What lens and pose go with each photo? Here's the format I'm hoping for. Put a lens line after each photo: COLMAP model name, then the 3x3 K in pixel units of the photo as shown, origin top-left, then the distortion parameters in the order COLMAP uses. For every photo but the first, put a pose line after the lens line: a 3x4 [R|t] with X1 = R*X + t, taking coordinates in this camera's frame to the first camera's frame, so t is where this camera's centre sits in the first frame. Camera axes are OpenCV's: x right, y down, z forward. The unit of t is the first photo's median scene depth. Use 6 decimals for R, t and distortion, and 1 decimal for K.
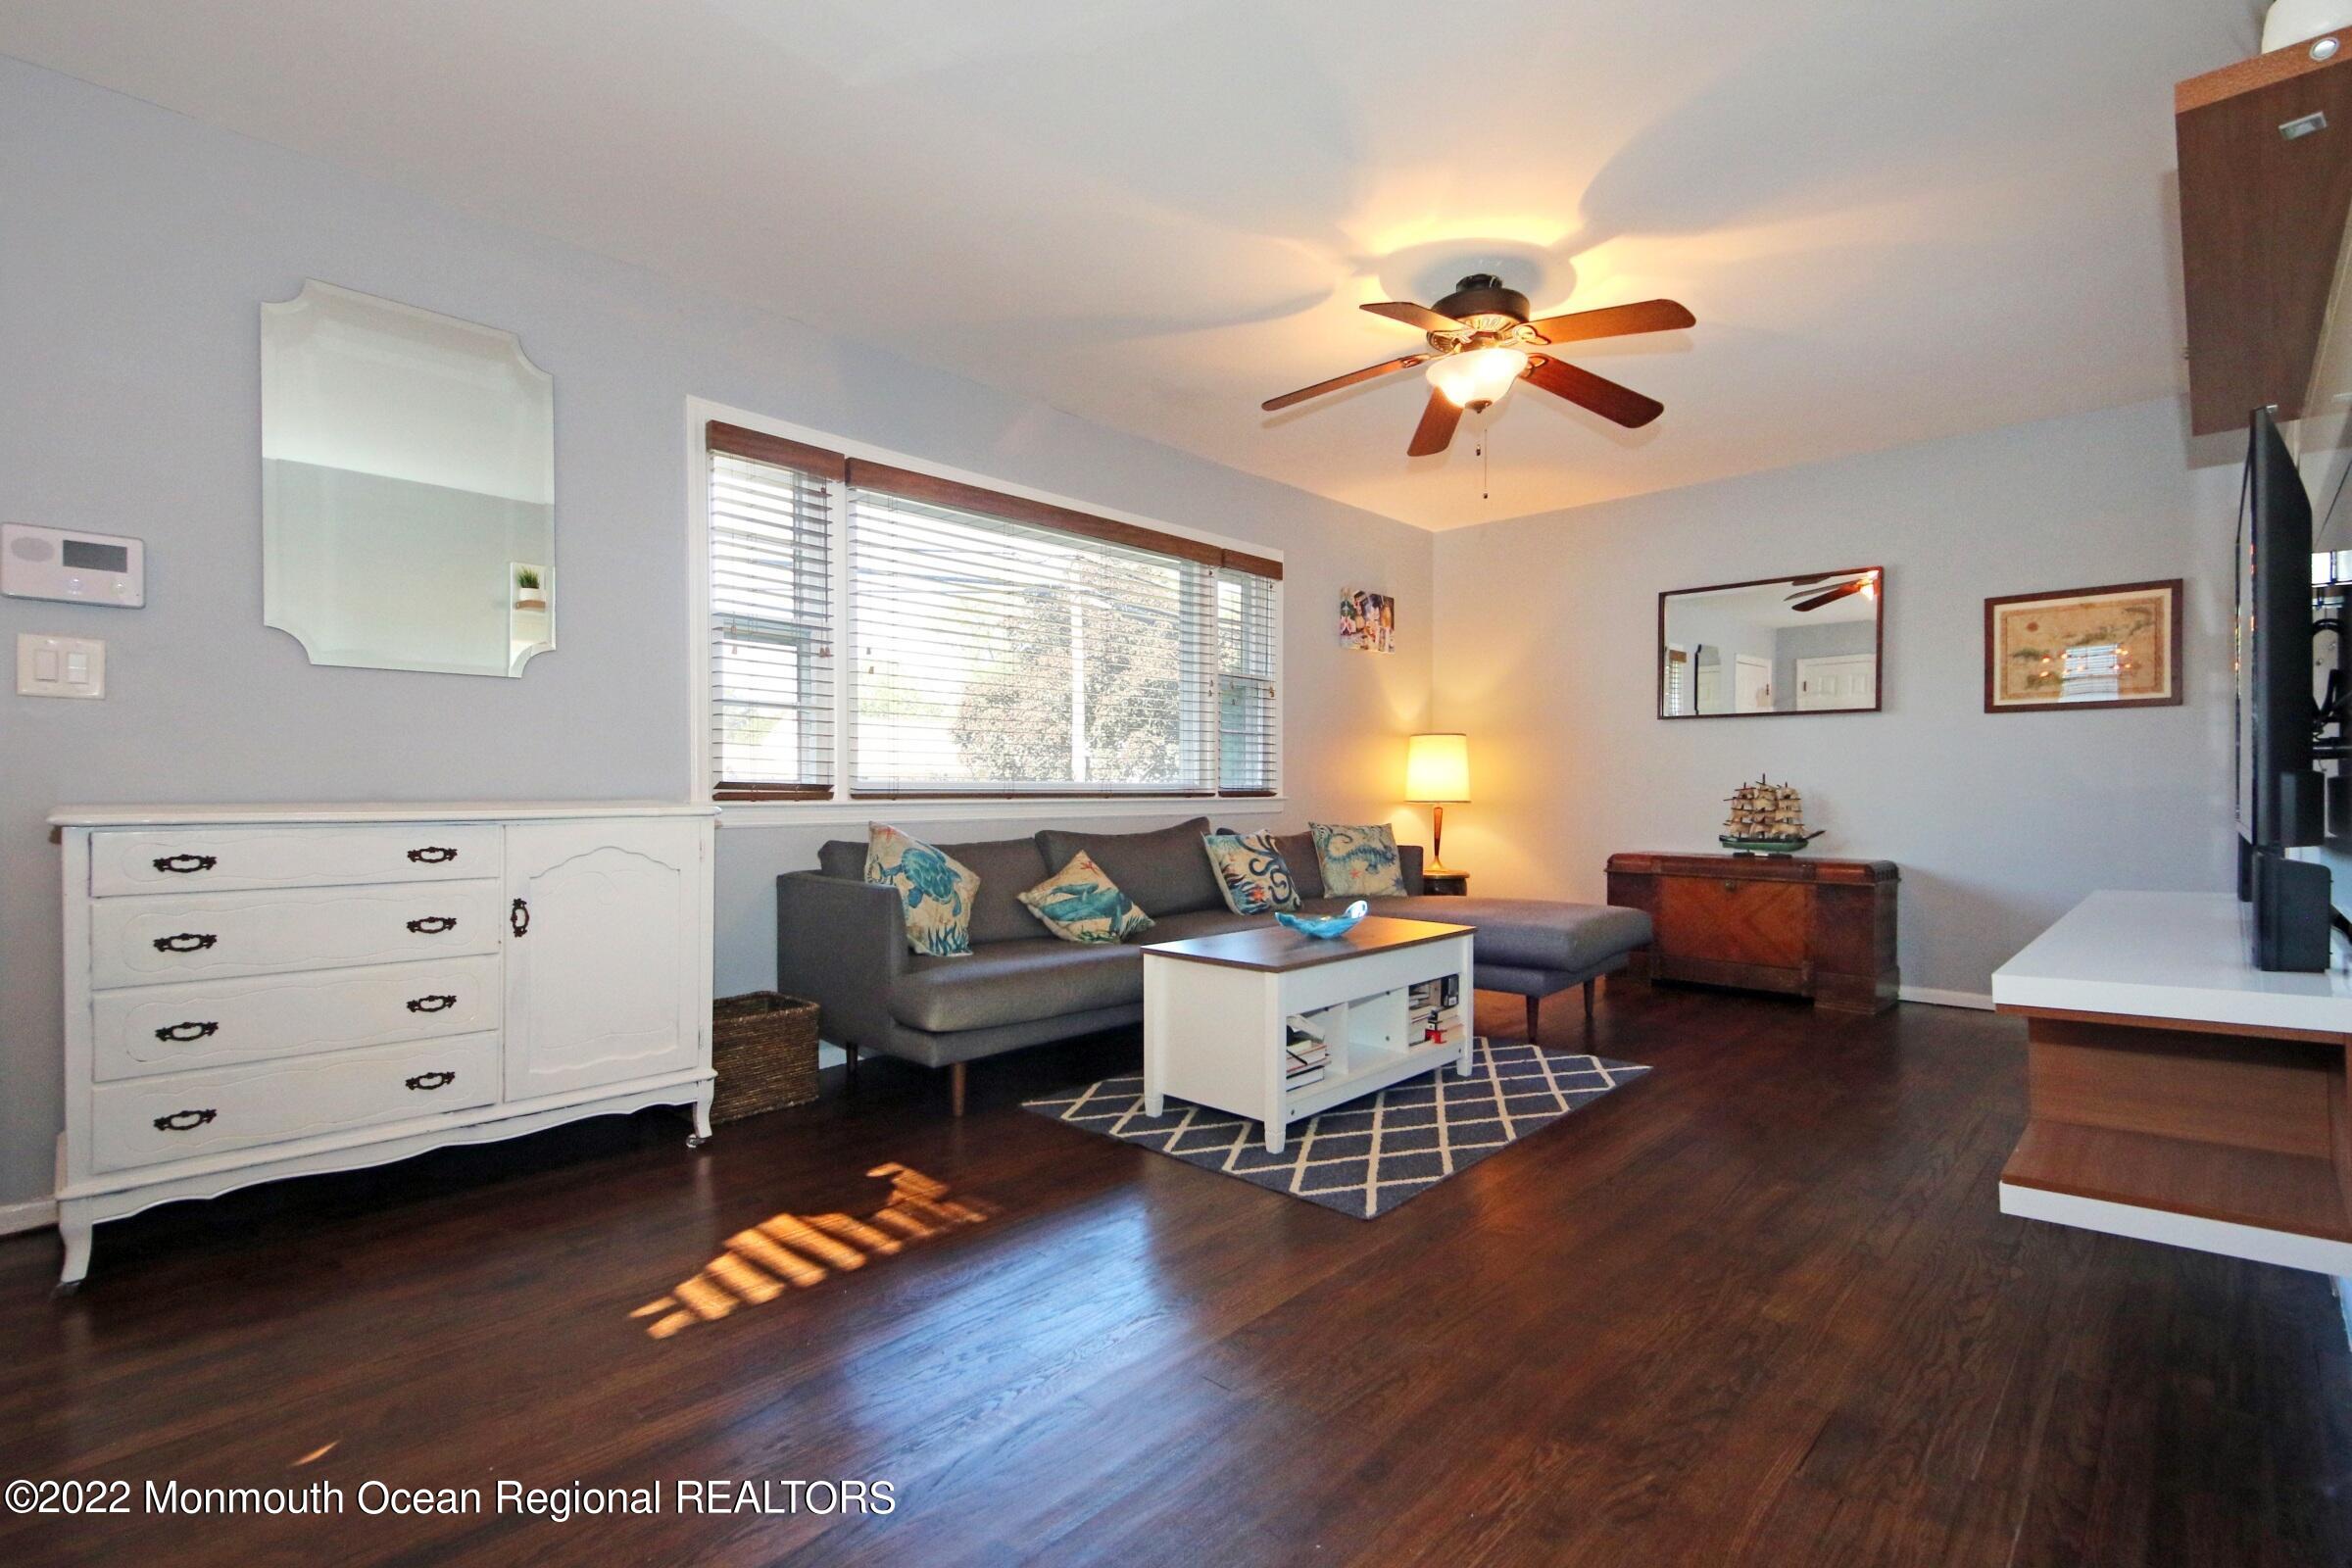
lens RADIAL K [[1149.2, 0, 1161.1], [0, 1149.2, 815.8], [0, 0, 1]] dist [0.043548, -0.021042]
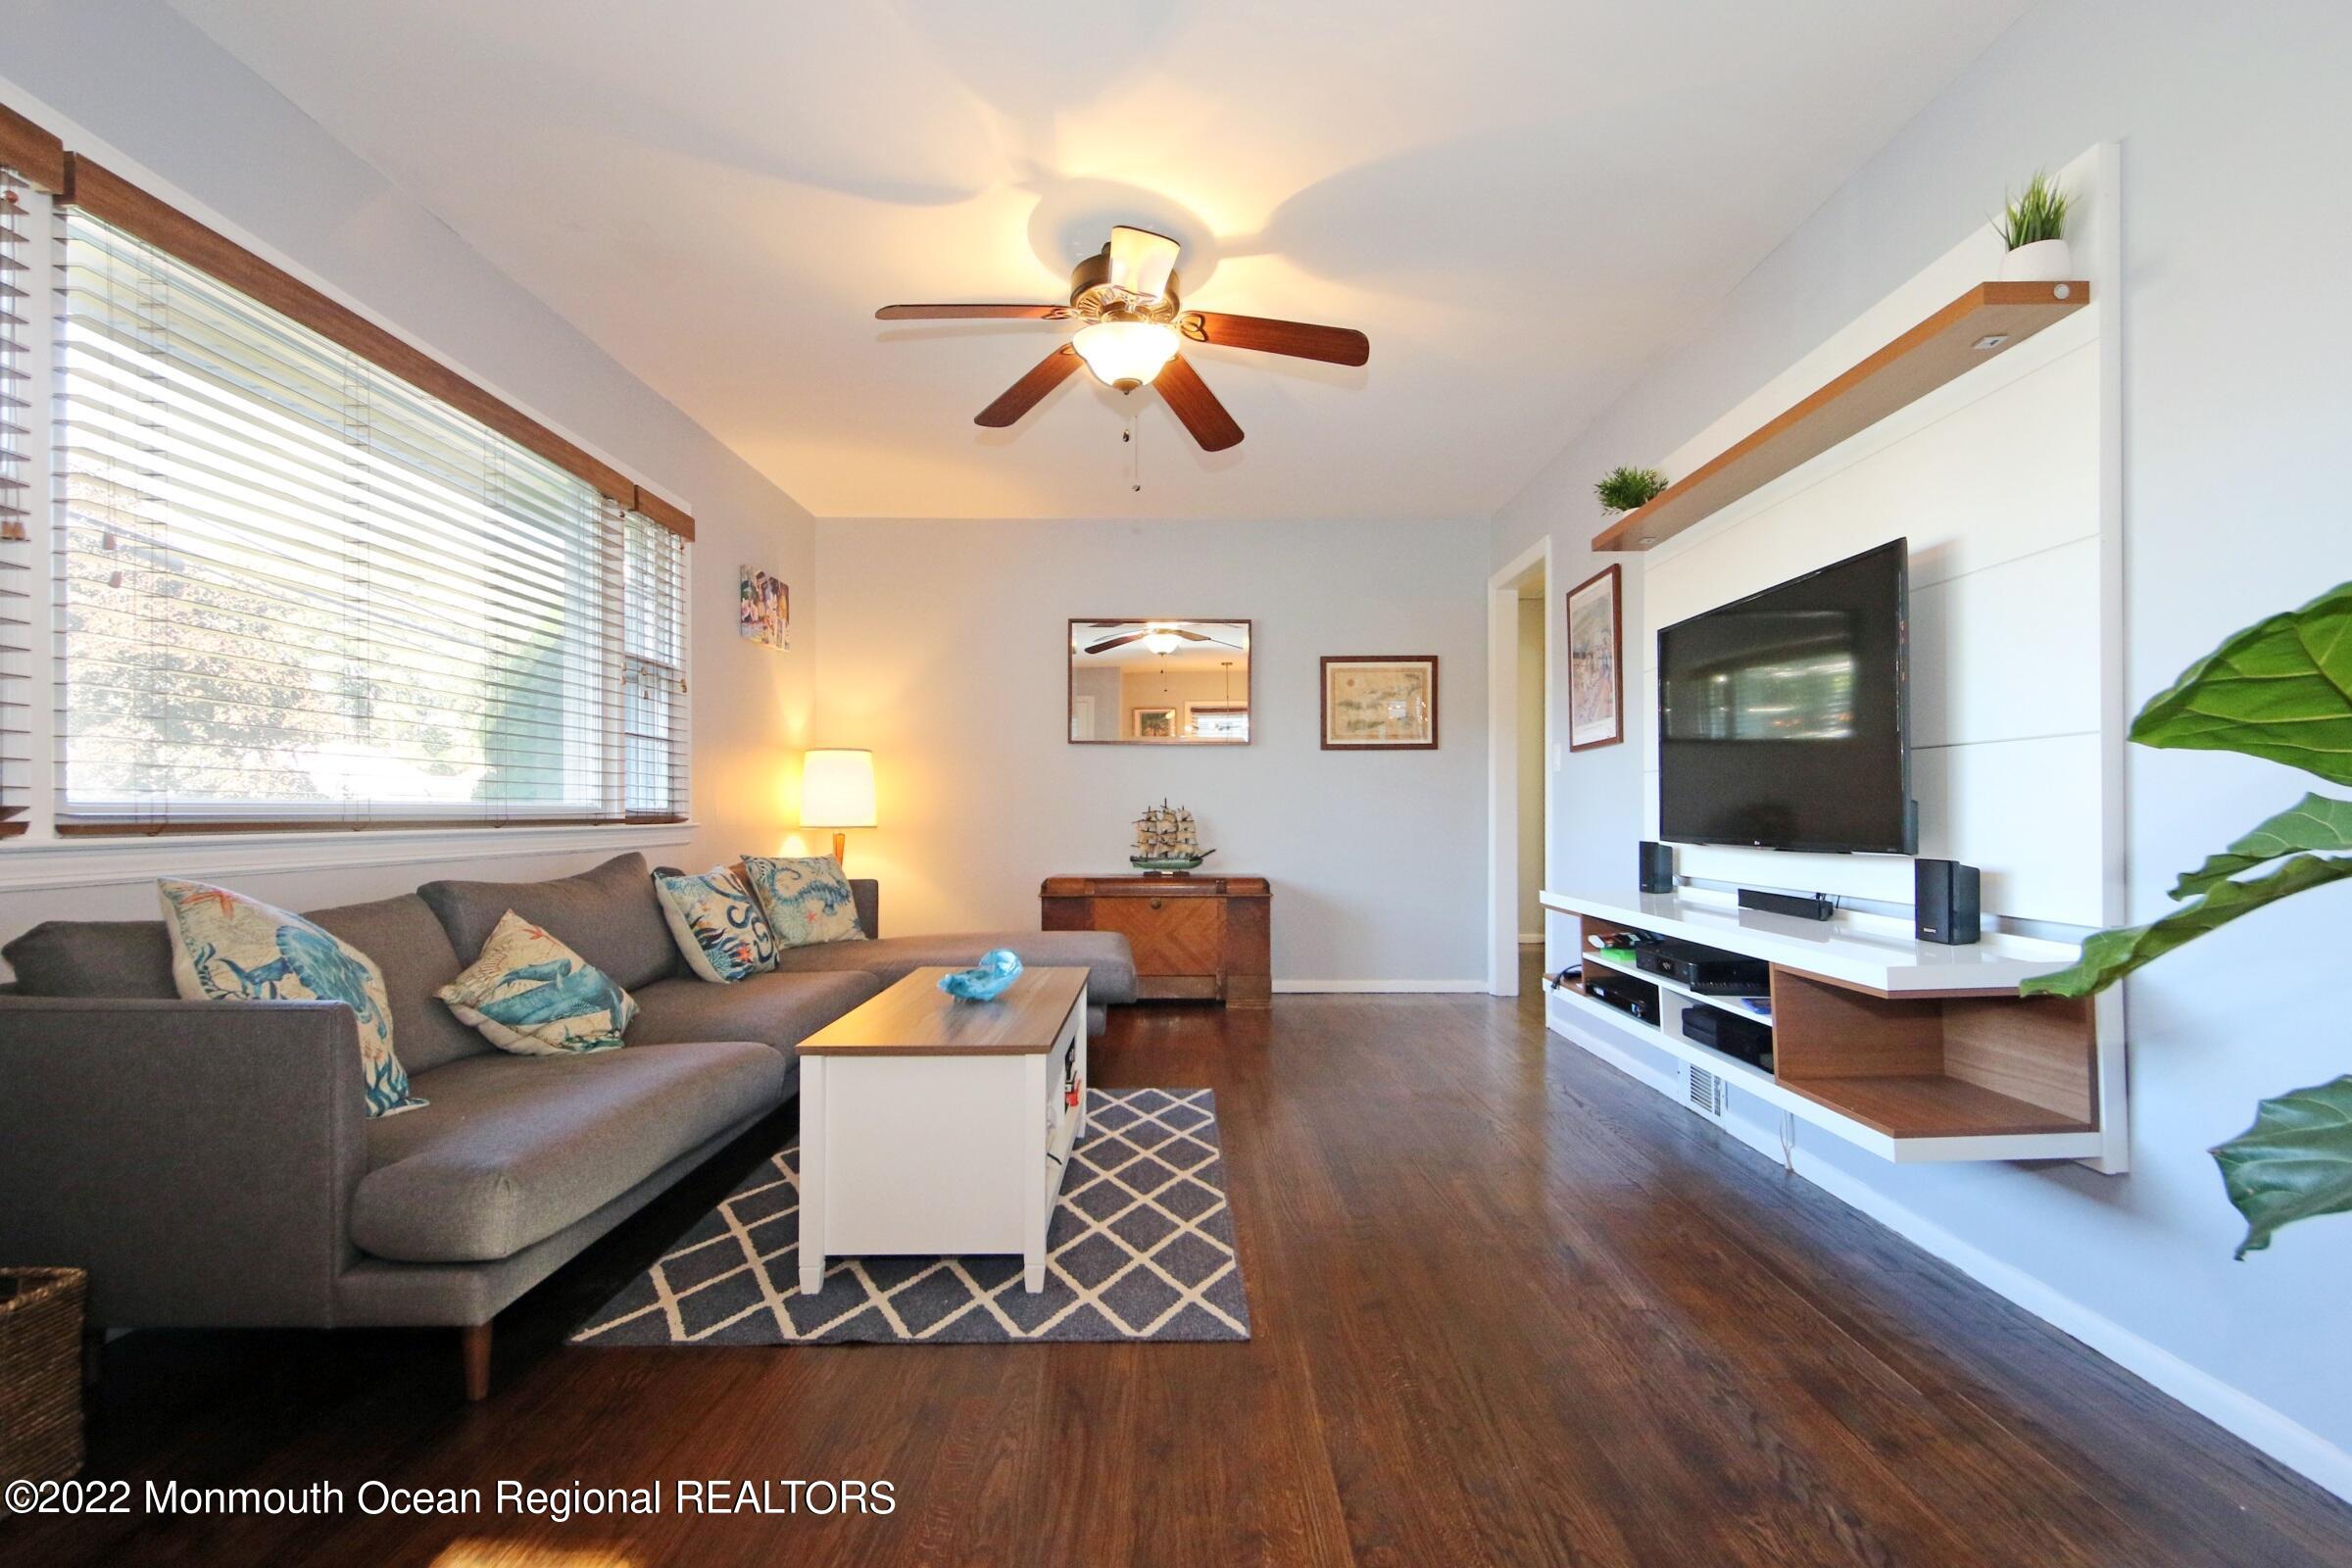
lens RADIAL K [[1149.2, 0, 1161.1], [0, 1149.2, 815.8], [0, 0, 1]] dist [0.043548, -0.021042]
pose [[0.696373, -0.004033, 0.717669, -0.296445], [0.018584, 0.999750, -0.012414, -0.007726], [-0.717440, 0.021982, 0.696274, 0.306467]]
